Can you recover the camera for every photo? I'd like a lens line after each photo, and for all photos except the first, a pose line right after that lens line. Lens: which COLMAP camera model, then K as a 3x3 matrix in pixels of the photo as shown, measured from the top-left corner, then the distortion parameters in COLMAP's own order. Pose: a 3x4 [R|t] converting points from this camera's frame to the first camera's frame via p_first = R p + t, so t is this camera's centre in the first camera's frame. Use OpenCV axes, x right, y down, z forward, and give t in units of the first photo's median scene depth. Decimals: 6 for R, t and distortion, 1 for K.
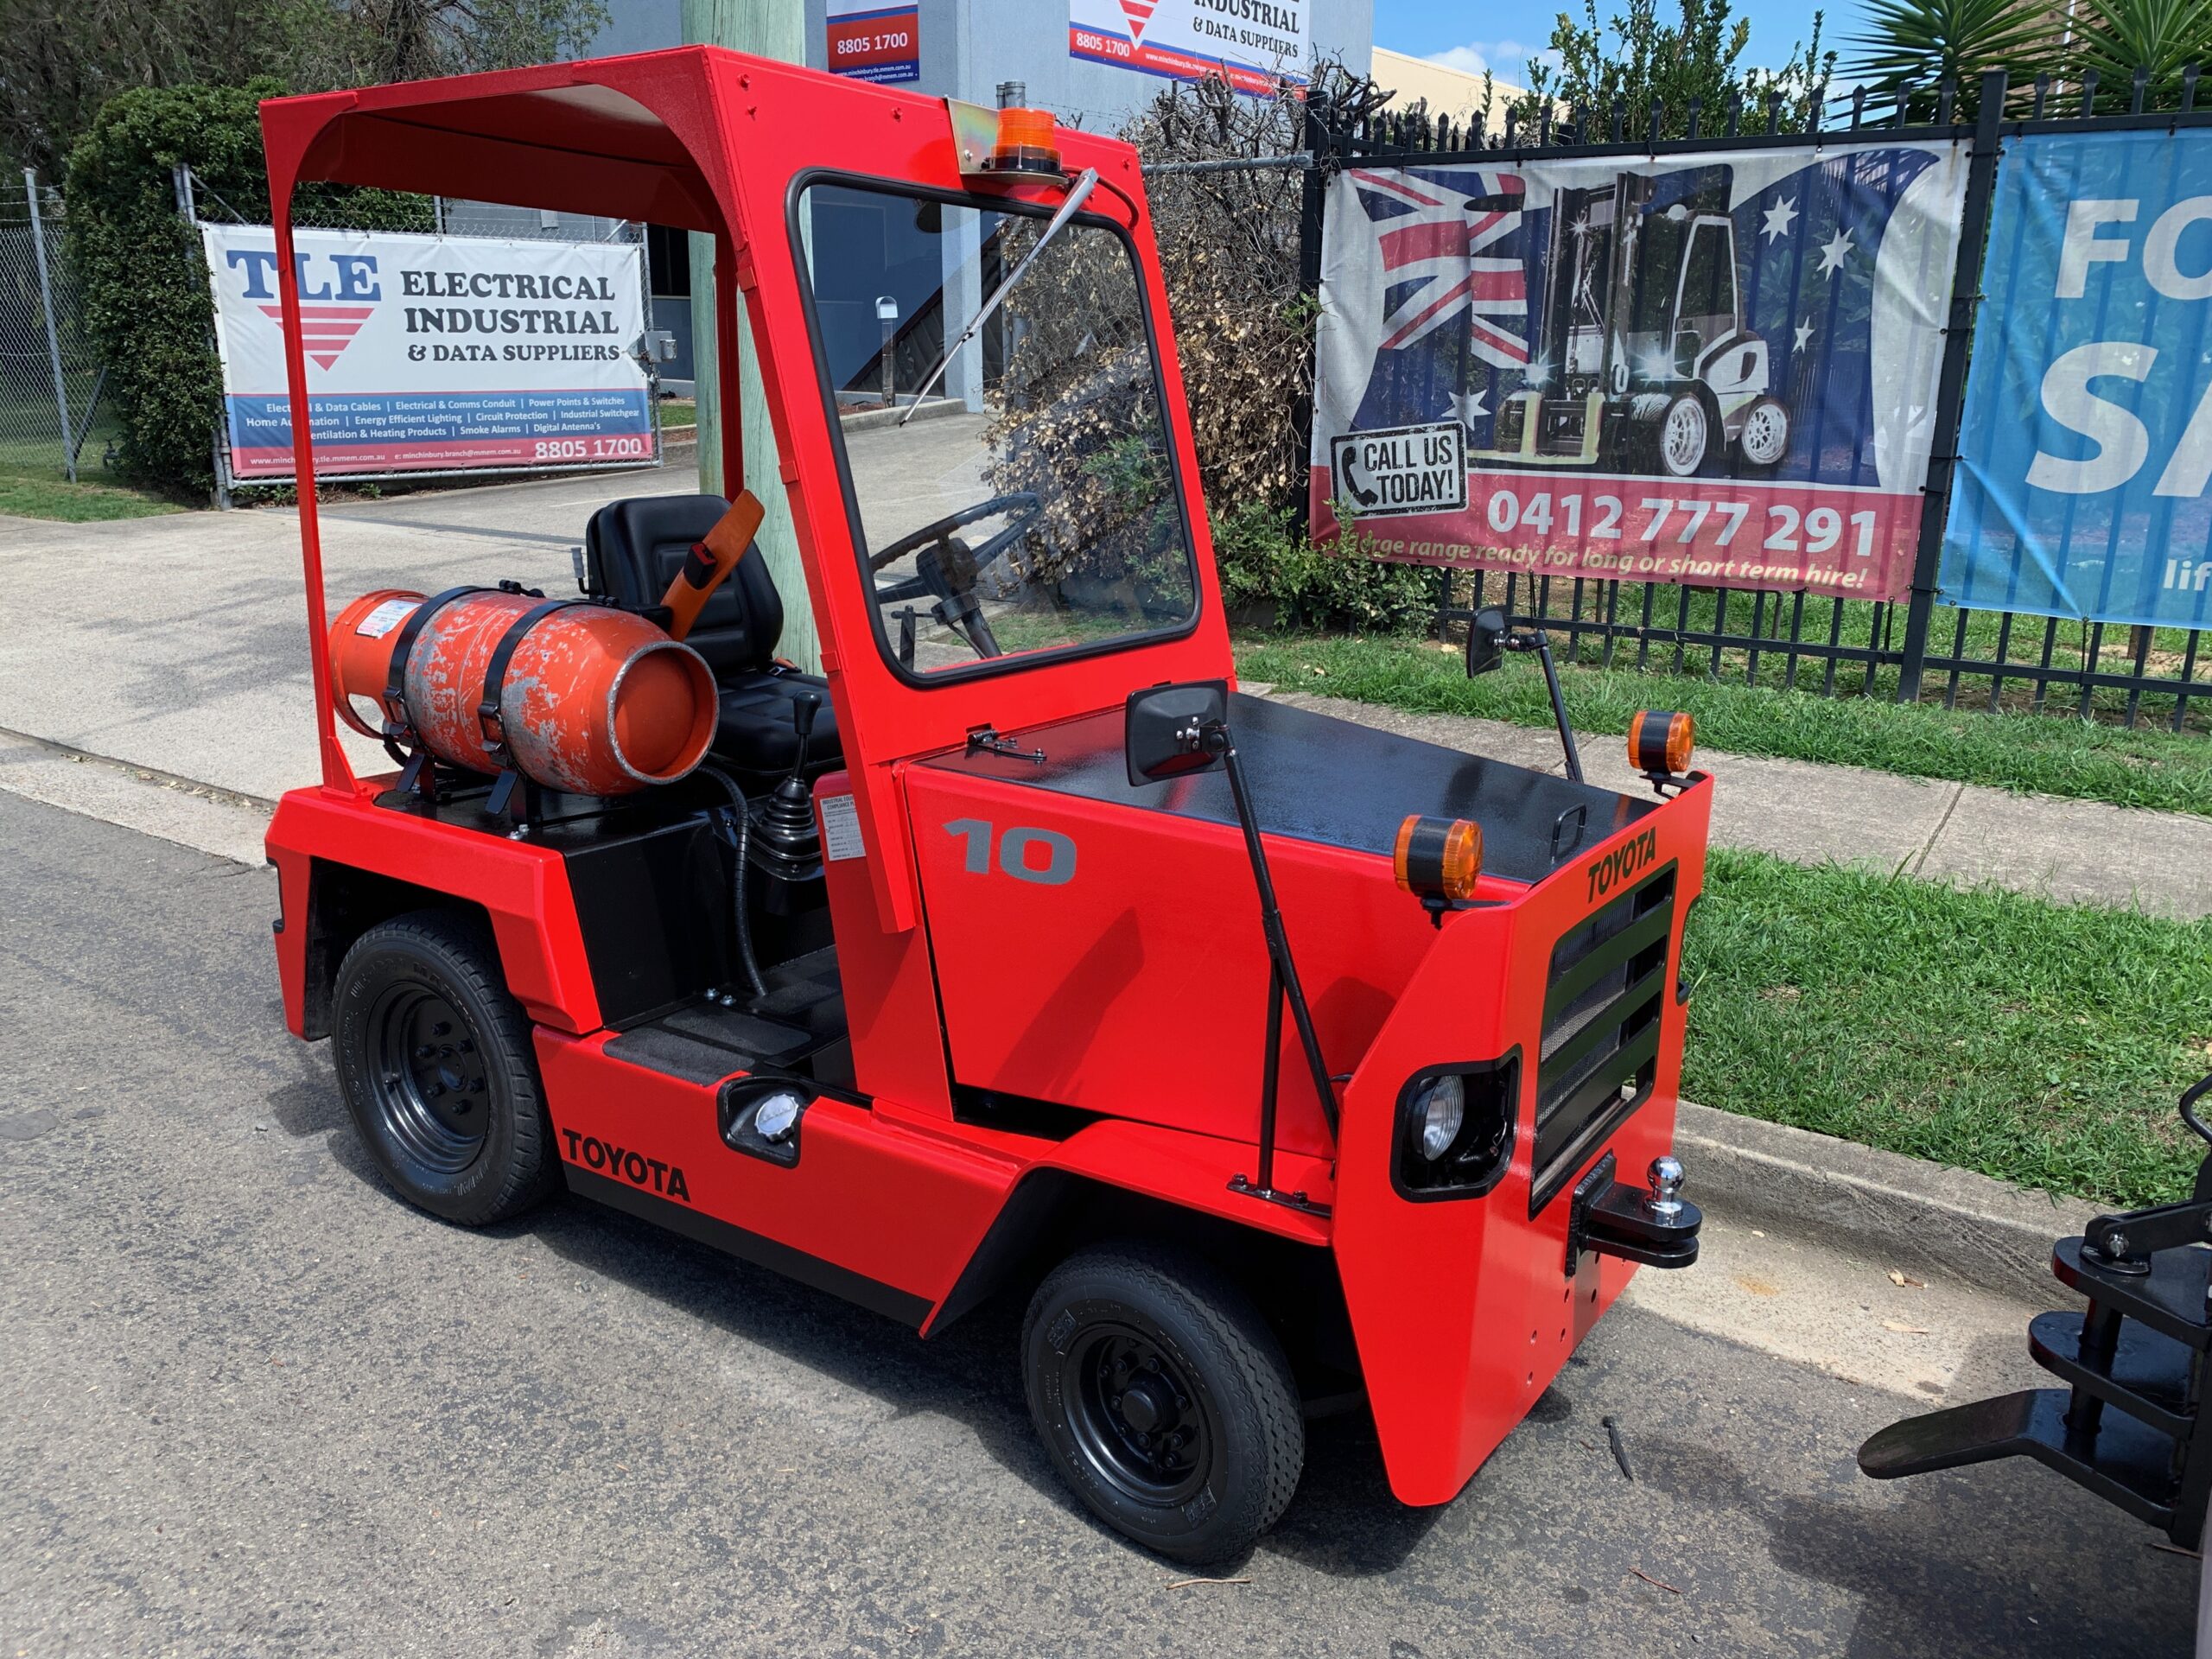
lens RADIAL K [[1755.1, 0, 1106.0], [0, 1755.1, 829.5], [0, 0, 1]] dist [-0.003603, 0.010359]
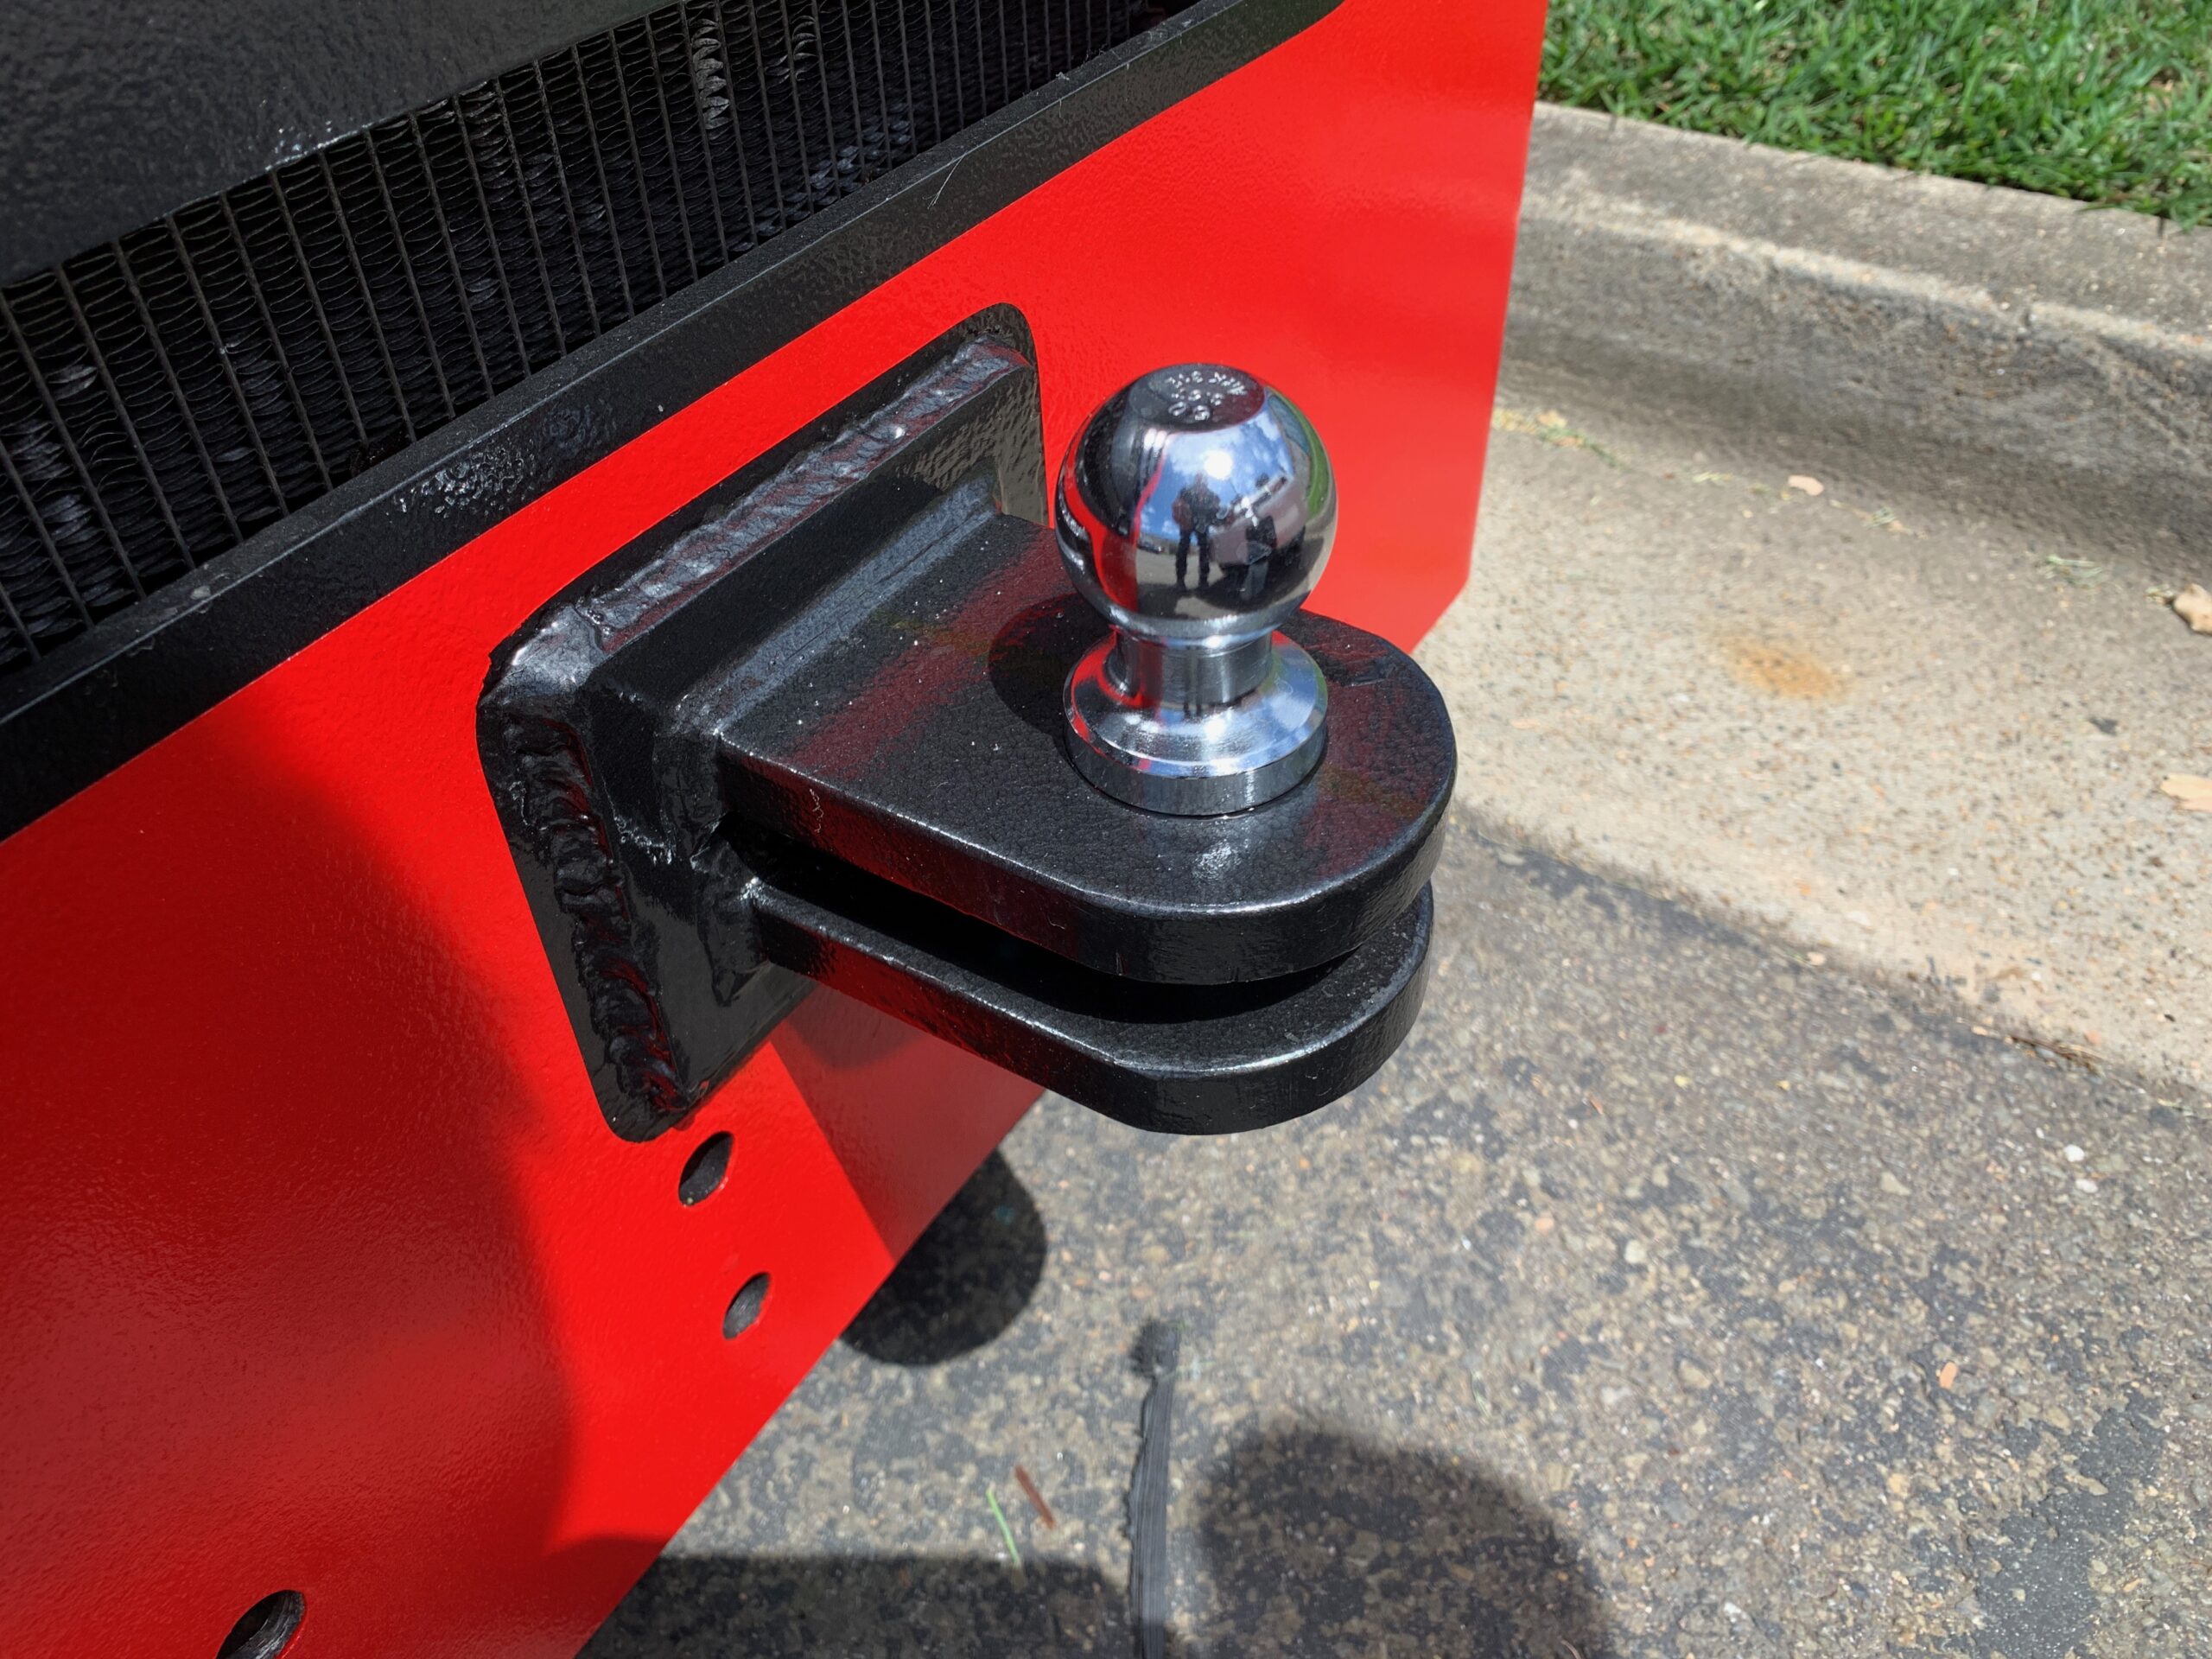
lens RADIAL K [[1755.1, 0, 1106.0], [0, 1755.1, 829.5], [0, 0, 1]] dist [-0.003603, 0.010359]
pose [[0.998336, -0.050378, -0.028044, 0.321915], [0.057641, 0.883645, 0.464596, 0.159150], [0.001375, -0.465439, 0.885079, 0.888825]]
